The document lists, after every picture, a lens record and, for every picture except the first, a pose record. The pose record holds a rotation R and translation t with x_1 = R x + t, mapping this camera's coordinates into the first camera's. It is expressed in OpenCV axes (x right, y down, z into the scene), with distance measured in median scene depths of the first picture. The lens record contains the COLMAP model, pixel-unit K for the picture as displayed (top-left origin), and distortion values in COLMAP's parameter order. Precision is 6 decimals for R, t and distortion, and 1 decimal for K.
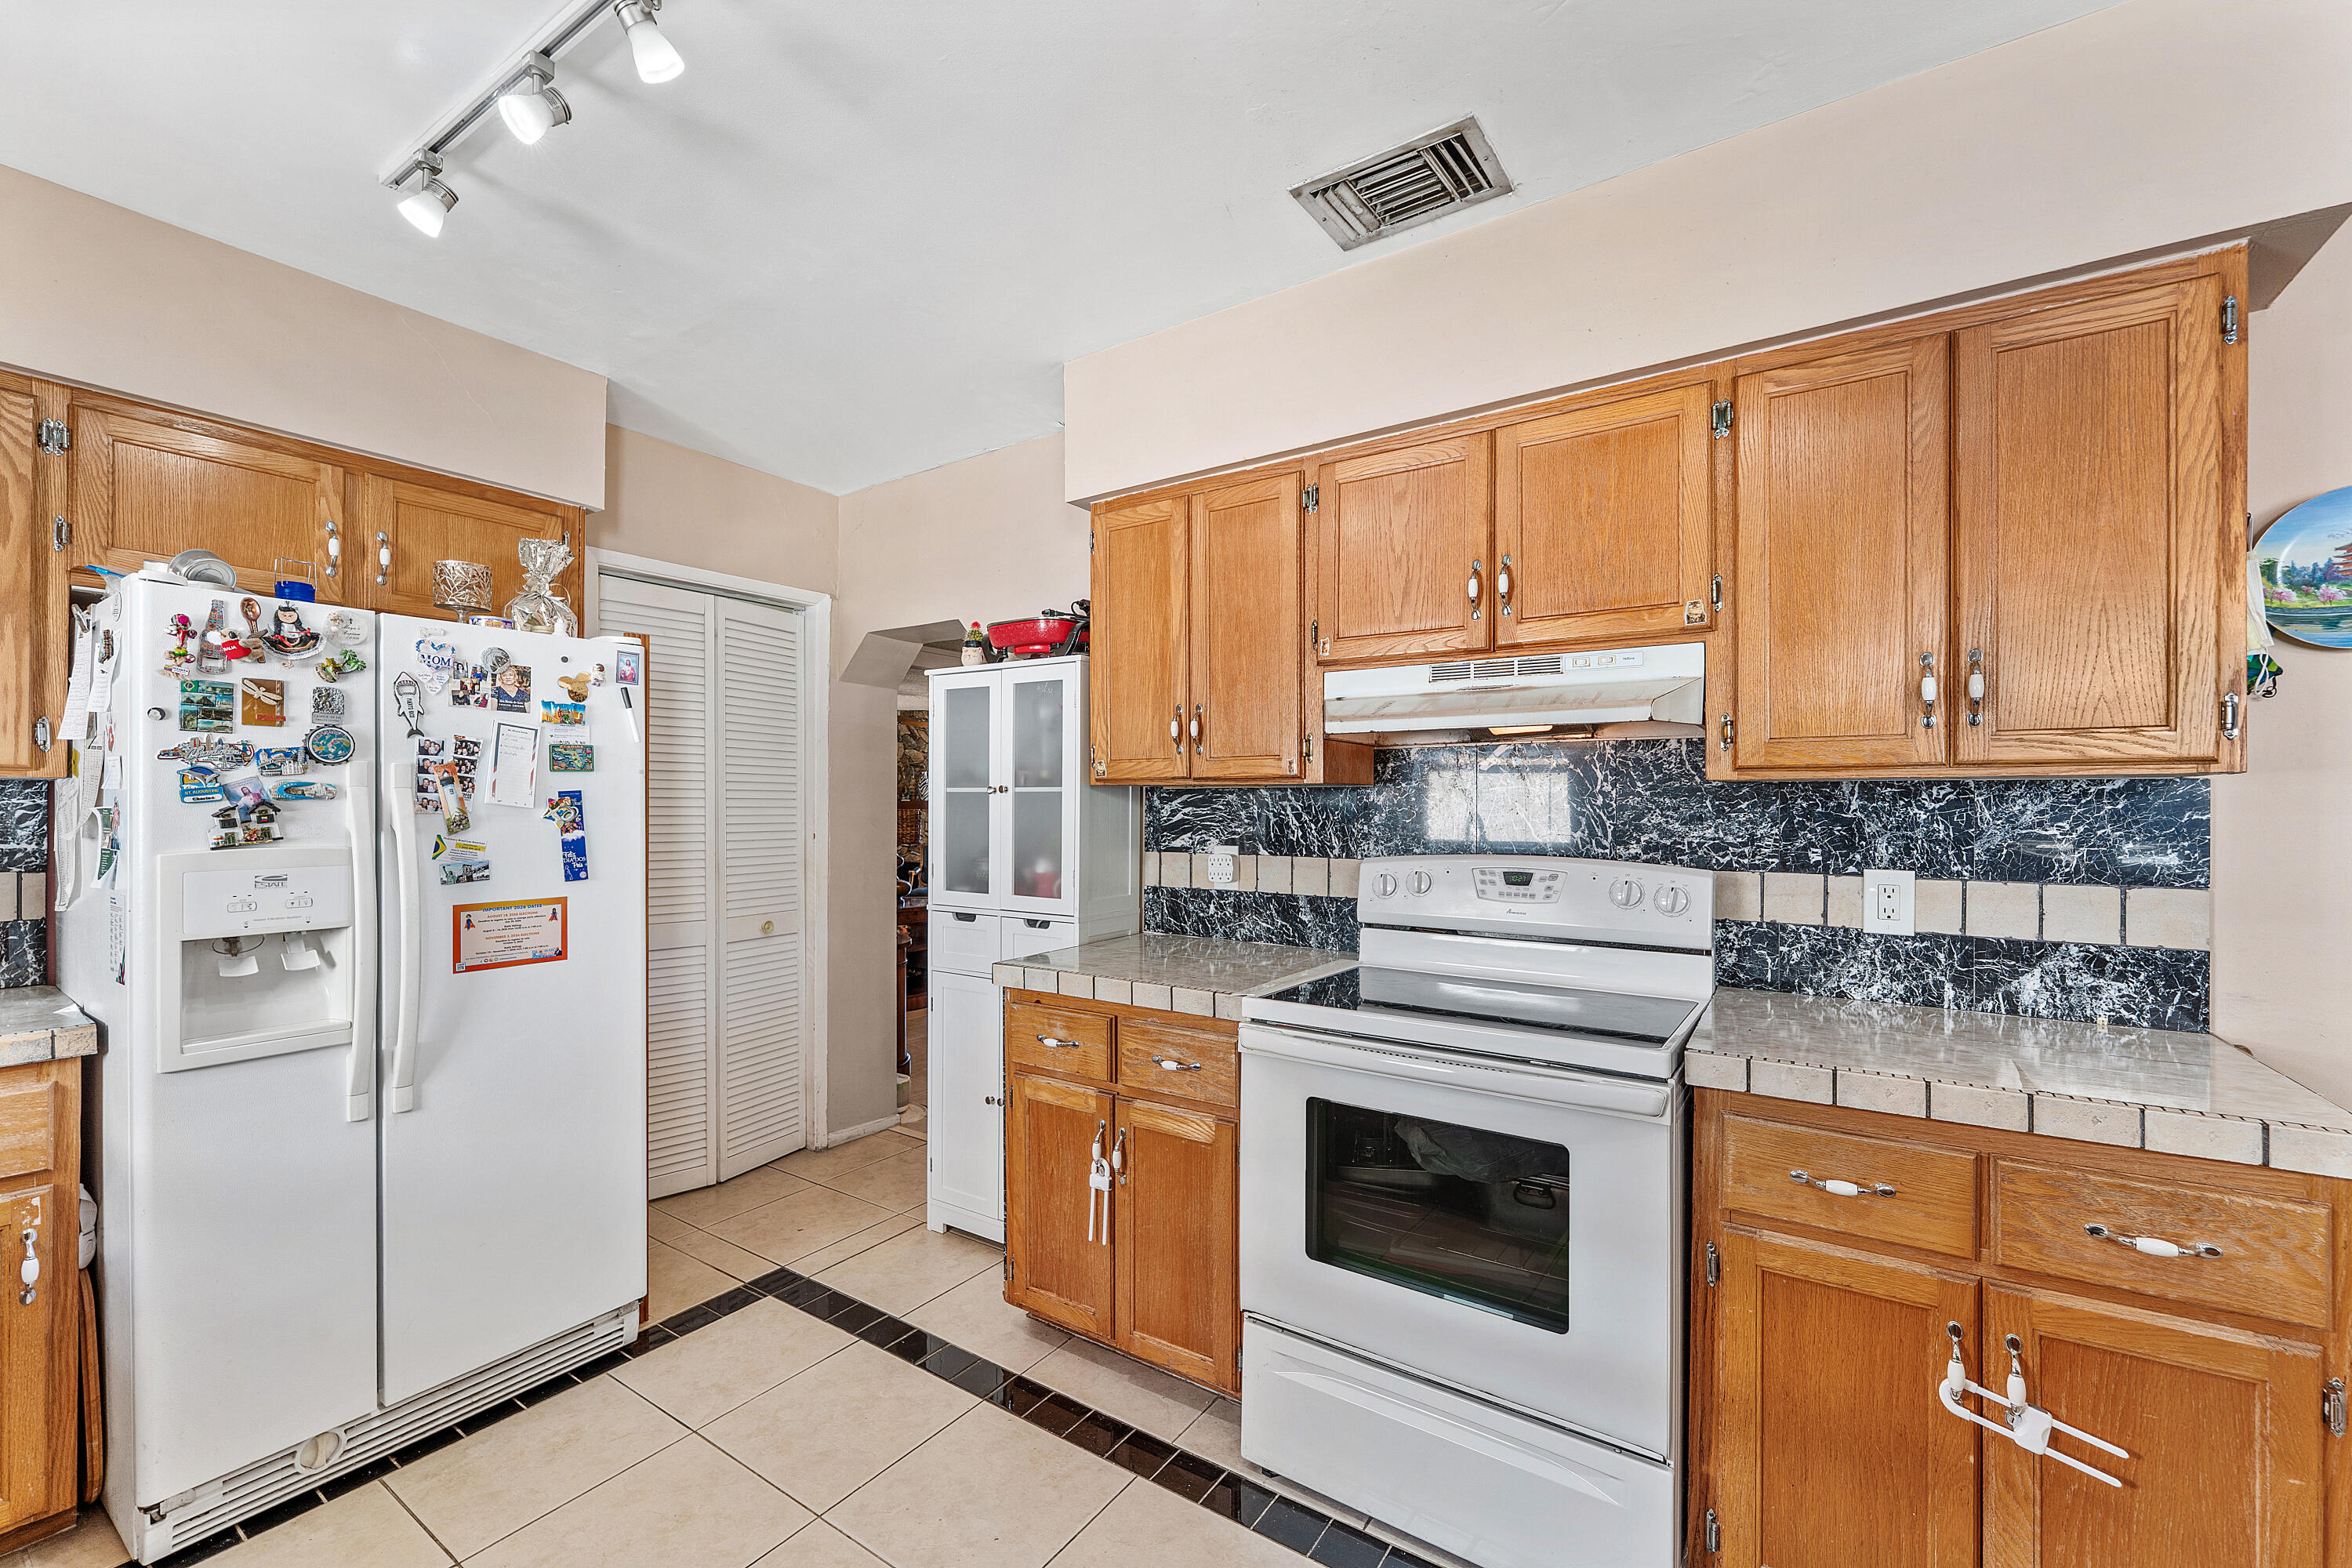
lens RADIAL K [[965.5, 0, 1174.7], [0, 965.5, 805.0], [0, 0, 1]] dist [0.000012, -0.000118]
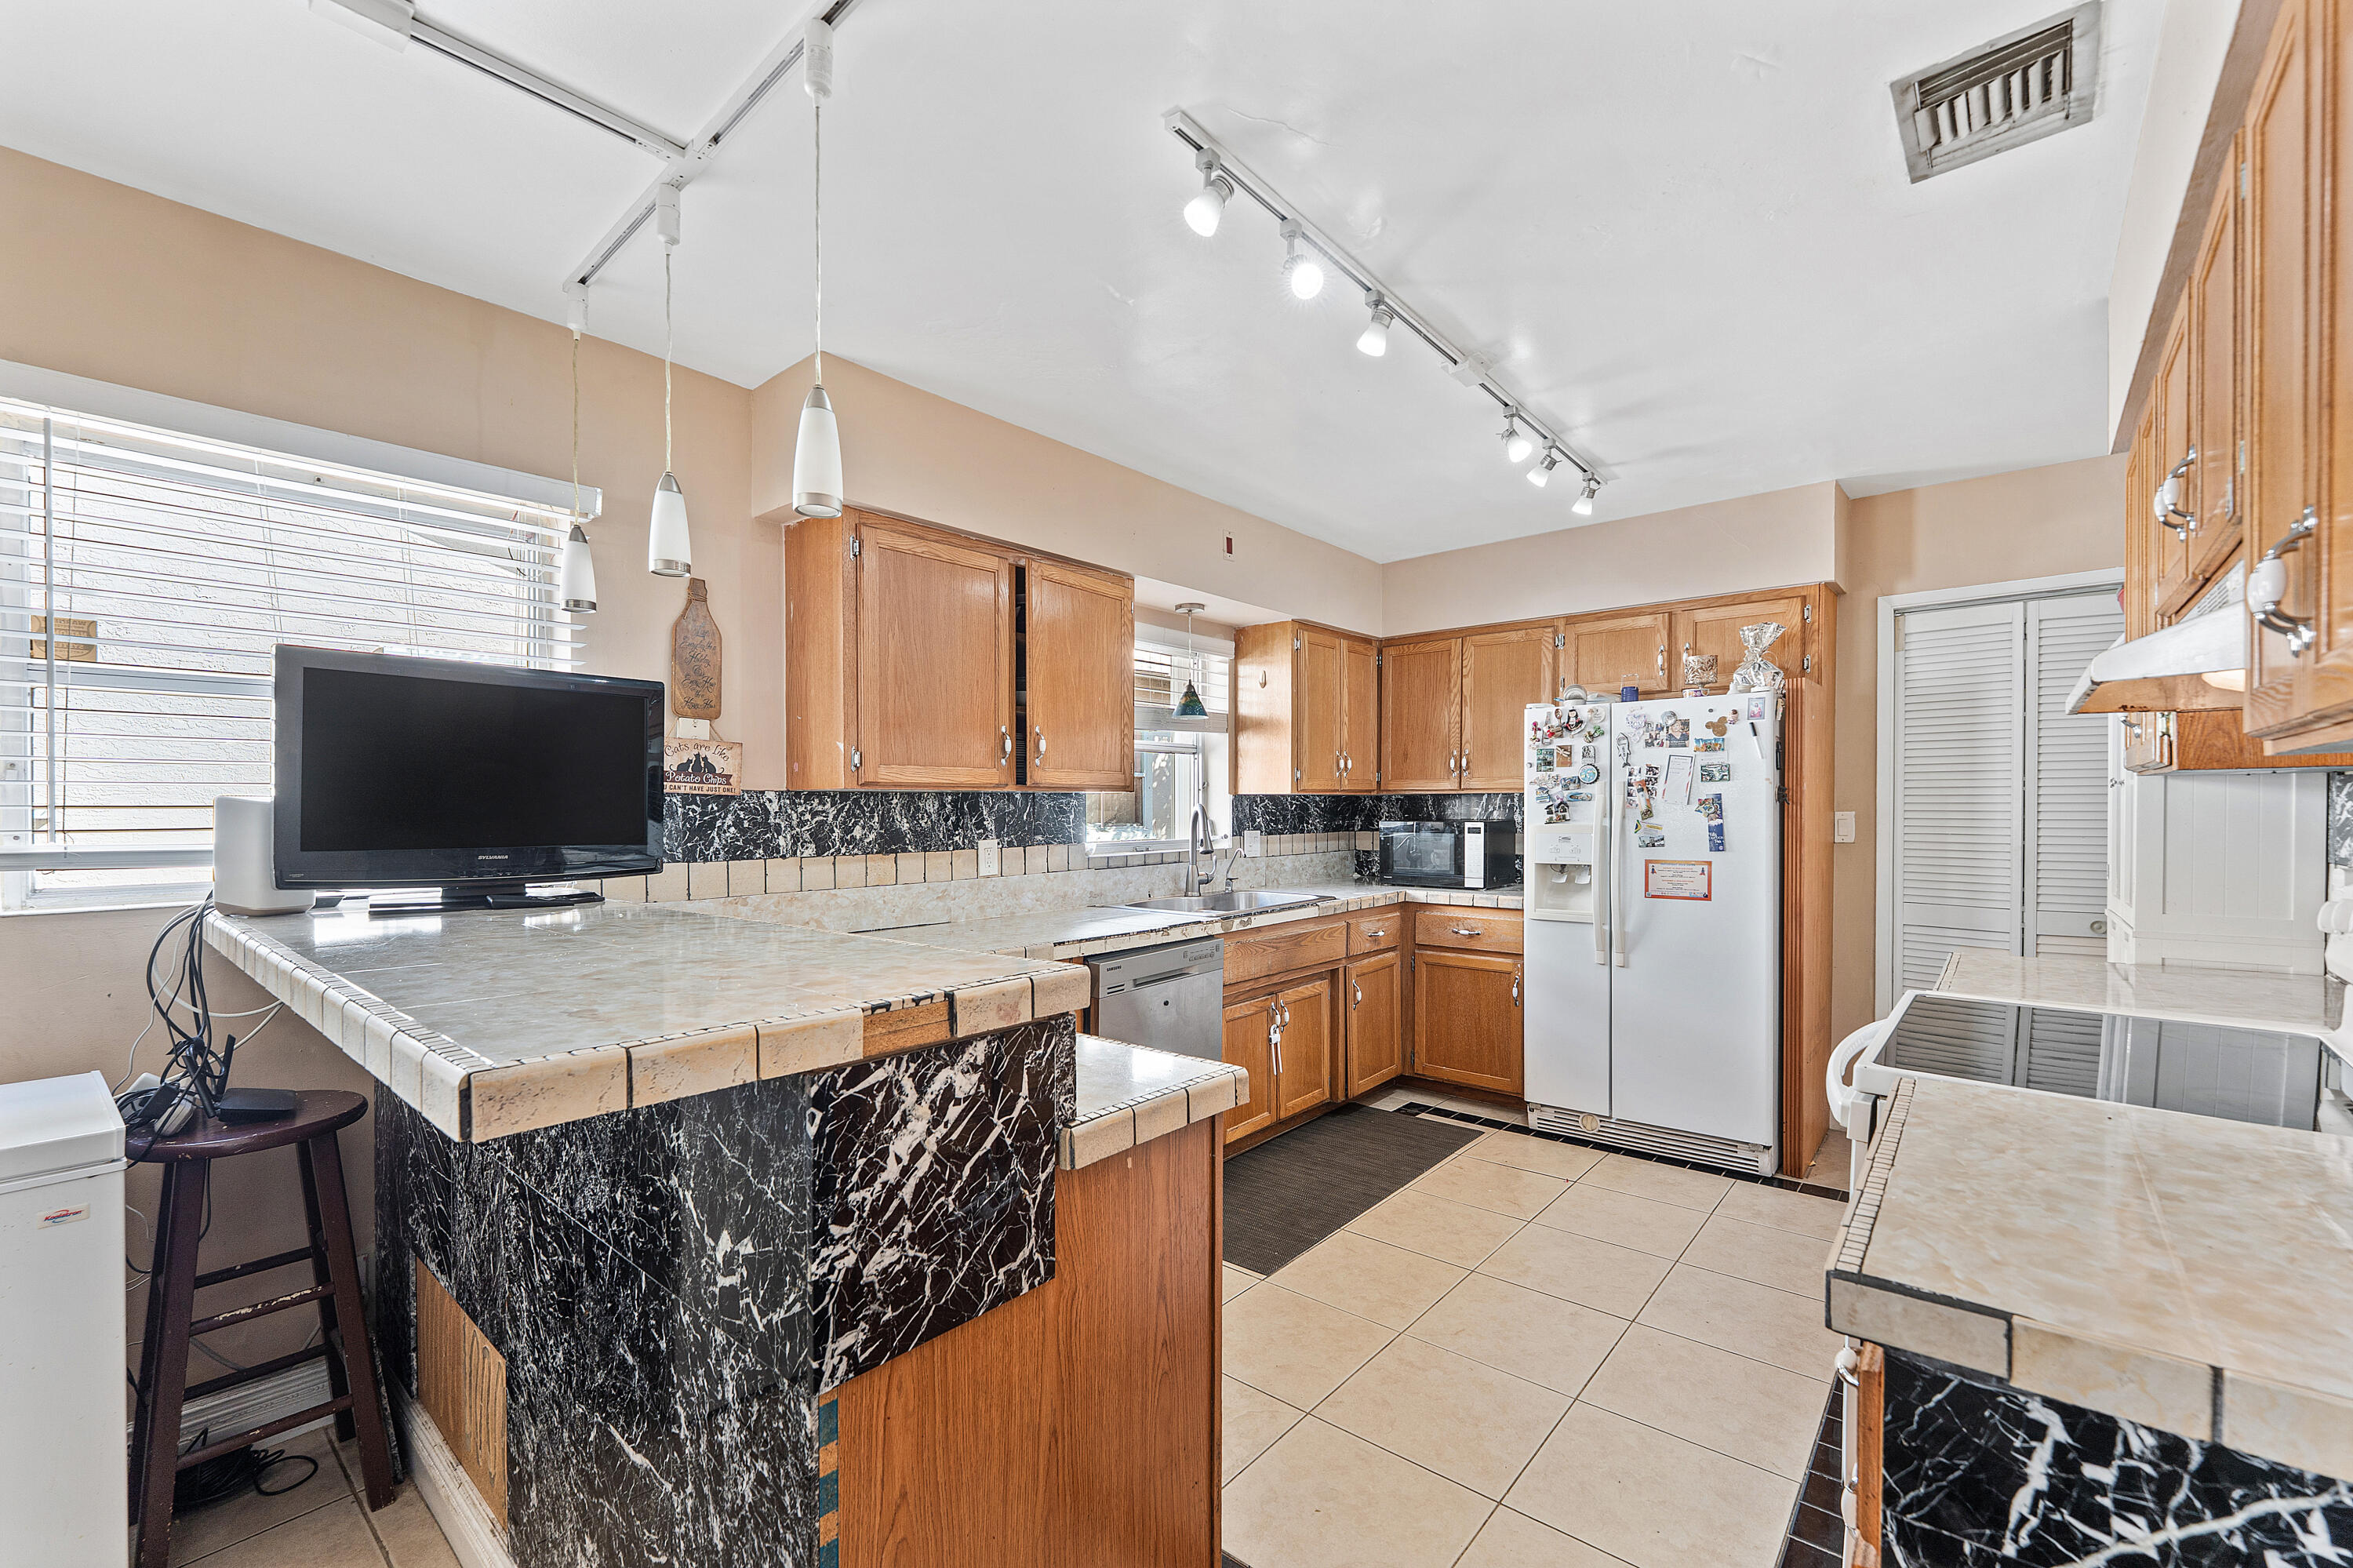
lens RADIAL K [[966.0, 0, 1179.9], [0, 966.0, 817.2], [0, 0, 1]] dist [0.000012, -0.000118]
pose [[-0.106949, 0.007508, -0.994236, 1.126402], [0.003151, 0.999969, 0.007213, 0.010007], [0.994260, -0.002361, -0.106969, 0.335333]]
